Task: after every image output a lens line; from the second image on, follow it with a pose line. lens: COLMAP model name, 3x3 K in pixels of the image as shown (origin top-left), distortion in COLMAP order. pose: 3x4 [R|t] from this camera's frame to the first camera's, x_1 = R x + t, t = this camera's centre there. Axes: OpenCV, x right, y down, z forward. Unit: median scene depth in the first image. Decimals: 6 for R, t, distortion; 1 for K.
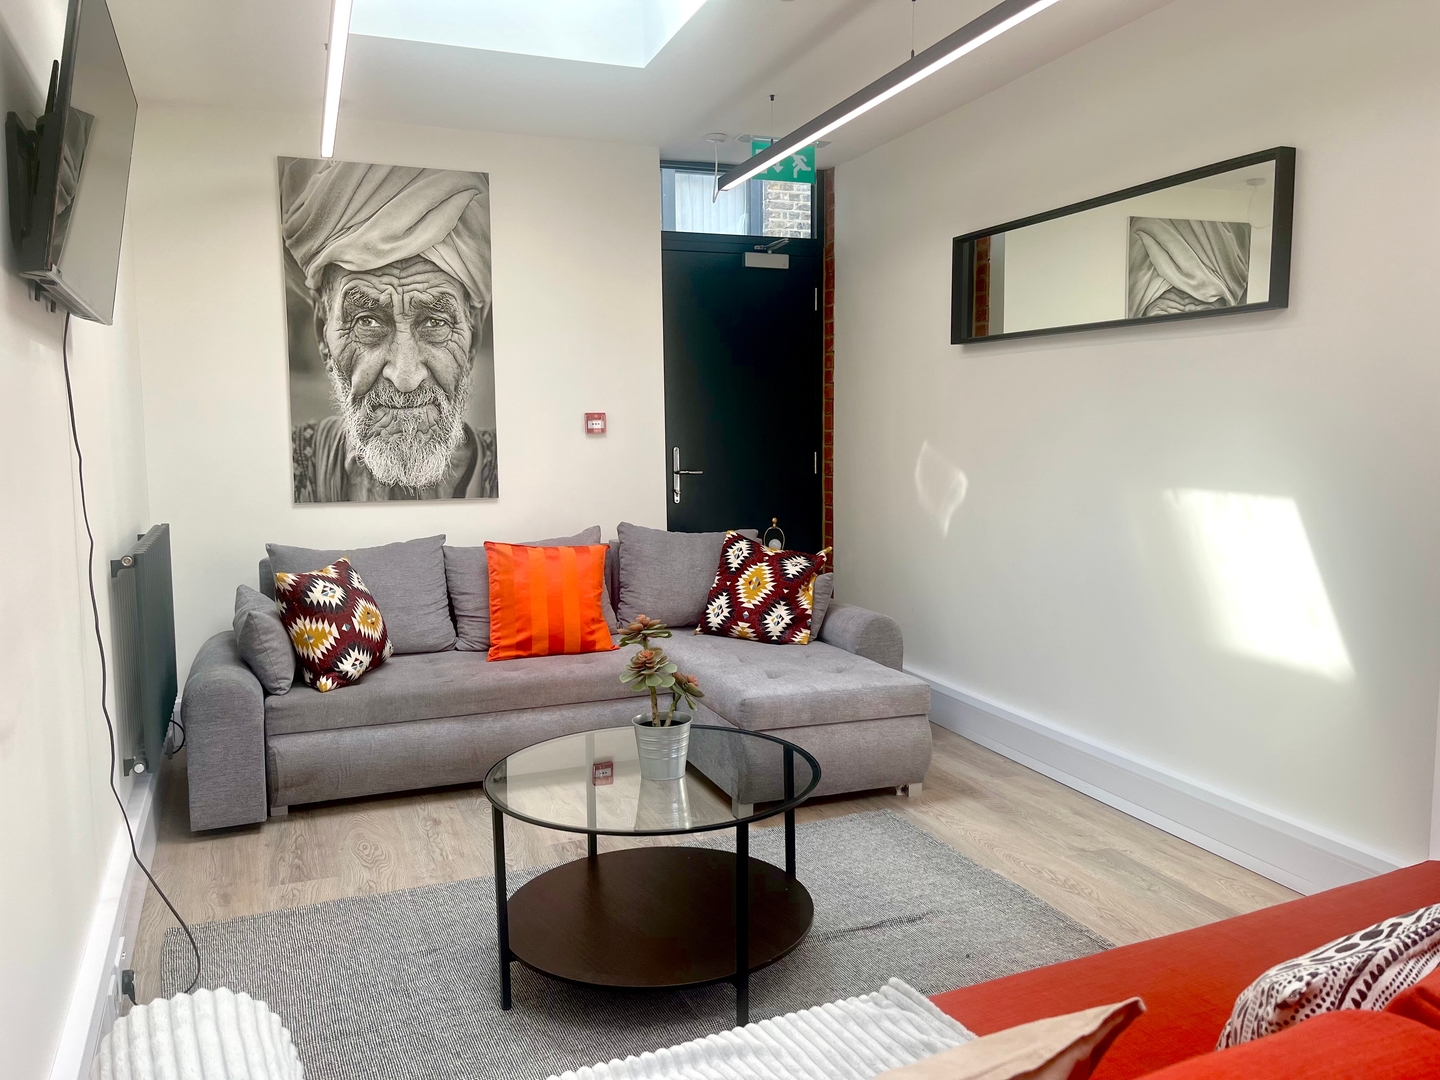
lens RADIAL K [[1093.5, 0, 713.4], [0, 1093.5, 534.6], [0, 0, 1]] dist [0.044029, -0.041850]
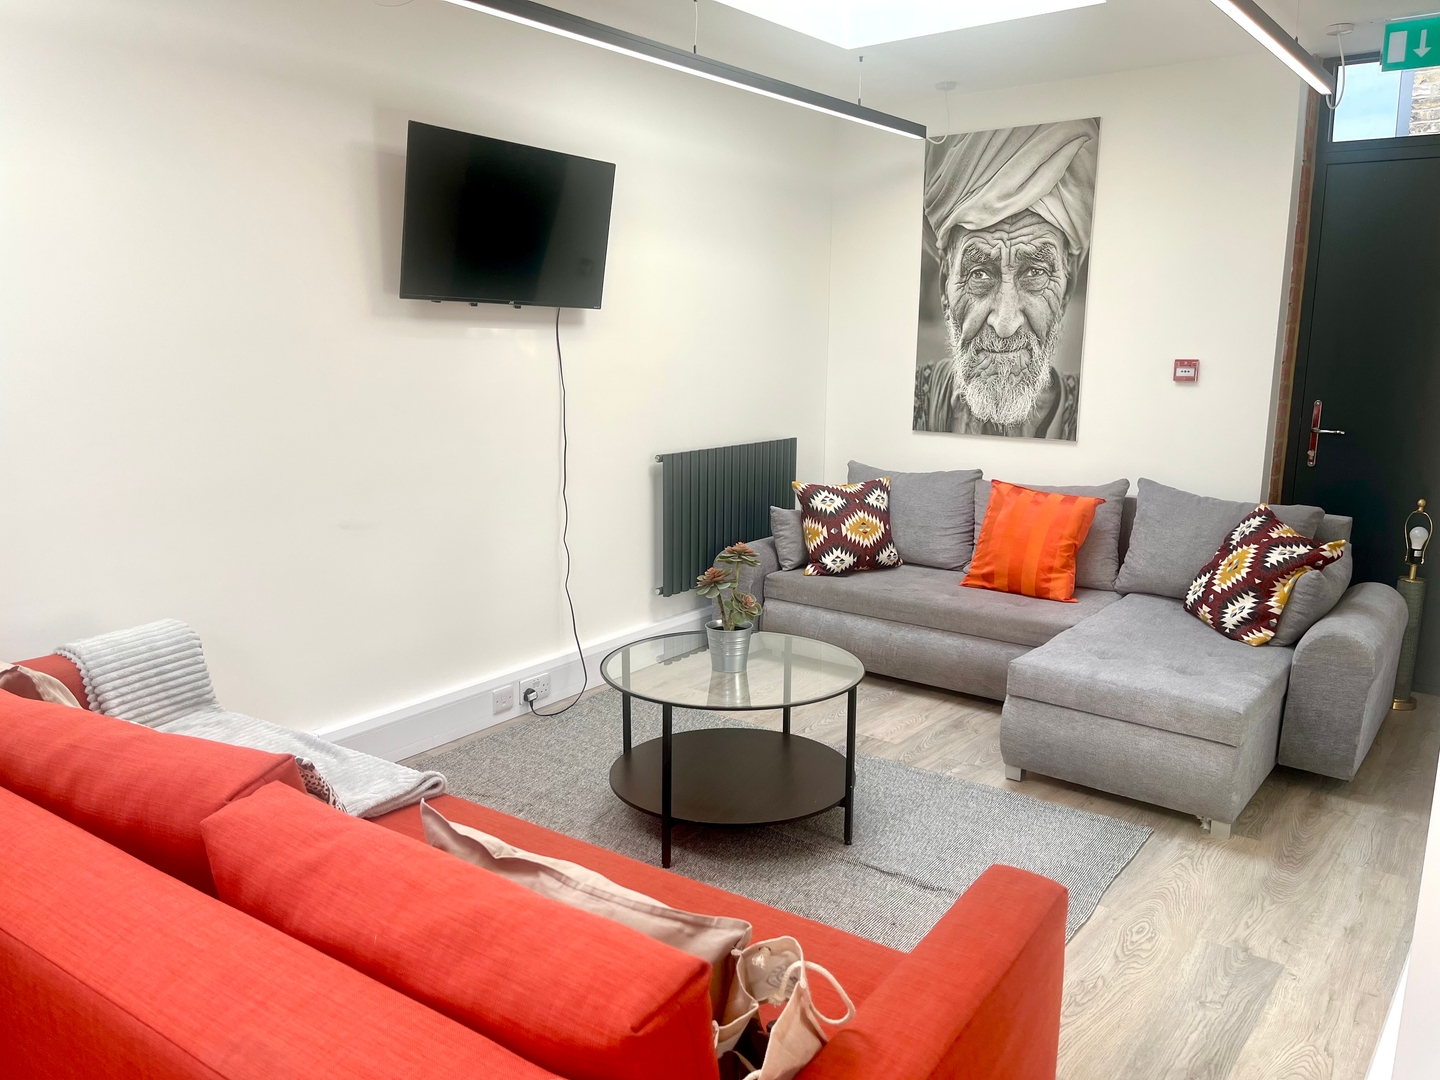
lens RADIAL K [[1093.5, 0, 707.5], [0, 1093.5, 547.3], [0, 0, 1]] dist [0.044029, -0.041850]
pose [[0.504927, 0.175922, -0.845045, 0.547591], [-0.096305, 0.984379, 0.147385, -0.057263], [0.857773, 0.006964, 0.513982, 0.180849]]
